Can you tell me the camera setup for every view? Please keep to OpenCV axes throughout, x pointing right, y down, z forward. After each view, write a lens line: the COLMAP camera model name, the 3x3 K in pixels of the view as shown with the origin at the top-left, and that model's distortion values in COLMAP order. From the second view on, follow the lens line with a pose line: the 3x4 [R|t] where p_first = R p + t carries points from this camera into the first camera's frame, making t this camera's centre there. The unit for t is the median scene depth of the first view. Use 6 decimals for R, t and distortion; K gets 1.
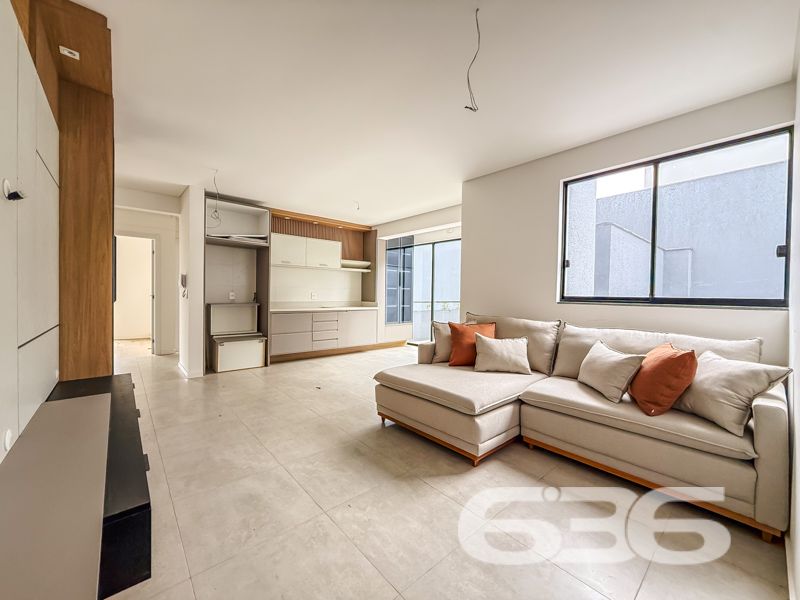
lens RADIAL K [[320.7, 0, 398.4], [0, 320.7, 298.6], [0, 0, 1]] dist [-0.001044, 0.000021]
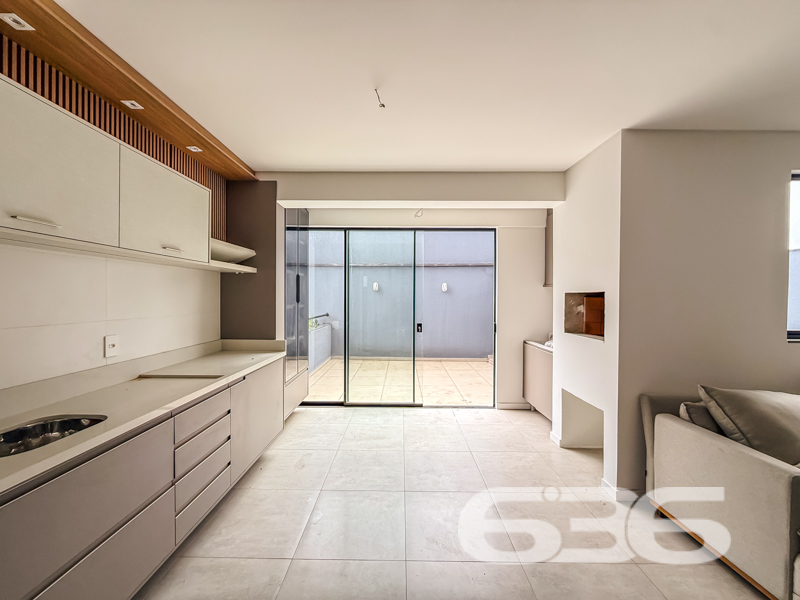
lens RADIAL K [[320.7, 0, 398.4], [0, 320.7, 298.6], [0, 0, 1]] dist [-0.001044, 0.000021]
pose [[0.661783, -0.014441, 0.749556, -0.299225], [0.015026, 0.999869, 0.005998, -0.048961], [-0.749545, 0.007294, 0.661914, 0.575372]]
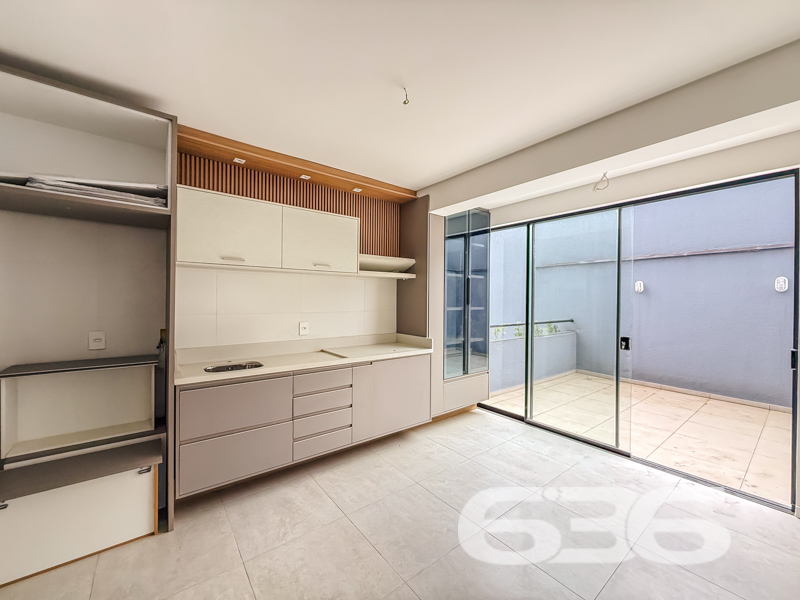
lens RADIAL K [[320.7, 0, 398.4], [0, 320.7, 298.6], [0, 0, 1]] dist [-0.001044, 0.000021]
pose [[0.998362, -0.005374, -0.056952, -0.087885], [0.004570, 0.999888, -0.014241, -0.044679], [0.057022, 0.013958, 0.998275, 0.499008]]
